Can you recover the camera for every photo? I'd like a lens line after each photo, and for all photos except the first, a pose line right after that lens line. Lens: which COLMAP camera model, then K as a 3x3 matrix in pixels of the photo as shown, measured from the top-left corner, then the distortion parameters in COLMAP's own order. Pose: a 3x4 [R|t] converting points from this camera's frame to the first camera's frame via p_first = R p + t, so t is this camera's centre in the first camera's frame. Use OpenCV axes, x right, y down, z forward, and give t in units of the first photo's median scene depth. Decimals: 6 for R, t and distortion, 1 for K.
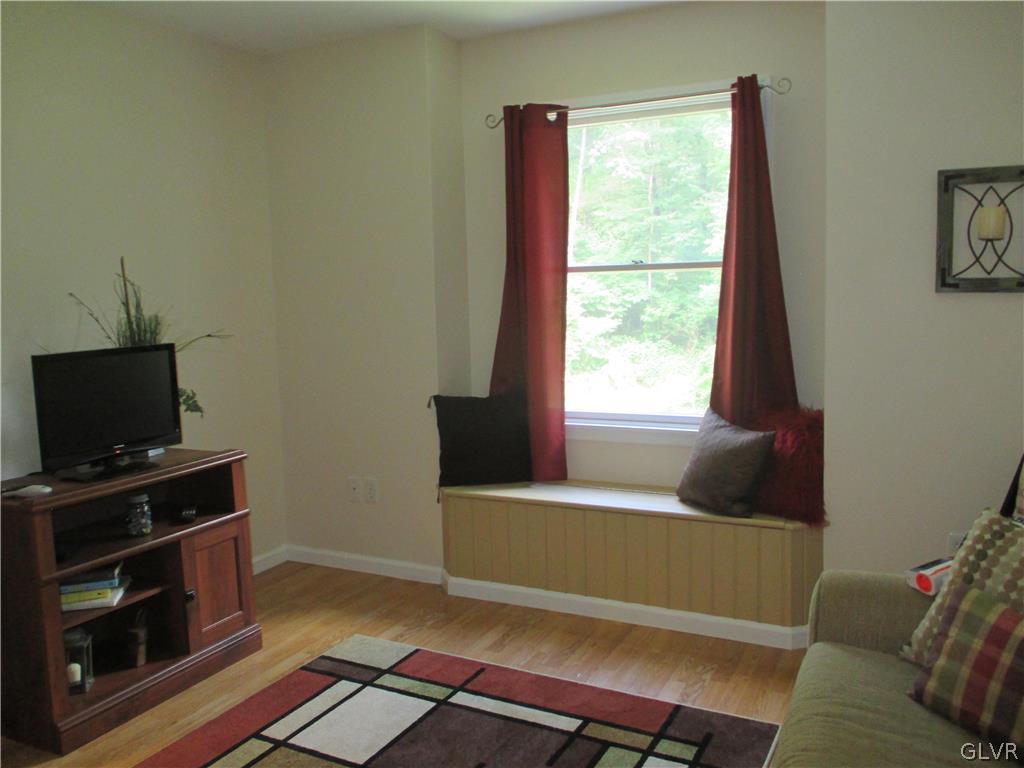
lens RADIAL K [[864.0, 0, 513.1], [0, 864.0, 380.2], [0, 0, 1]] dist [-0.023671, 0.003003]
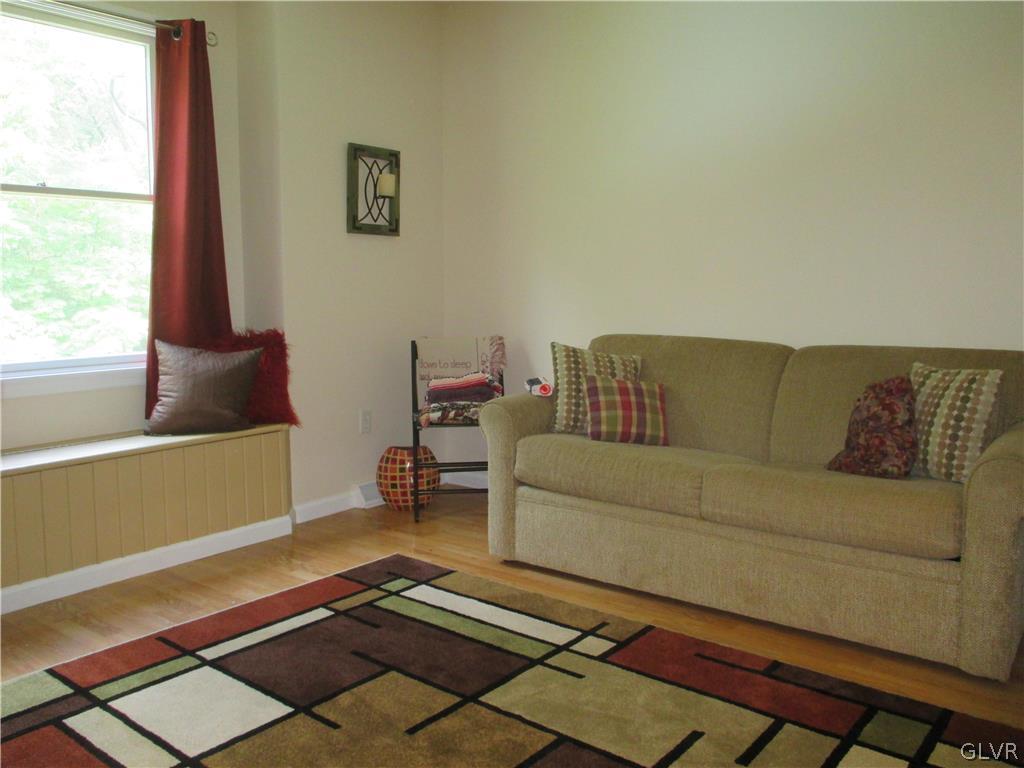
lens RADIAL K [[864.0, 0, 513.7], [0, 864.0, 386.4], [0, 0, 1]] dist [-0.023671, 0.003003]
pose [[0.184148, -0.090538, 0.978720, -0.810520], [0.107572, 0.991623, 0.071492, 0.069186], [-0.976994, 0.092118, 0.192345, 0.494134]]
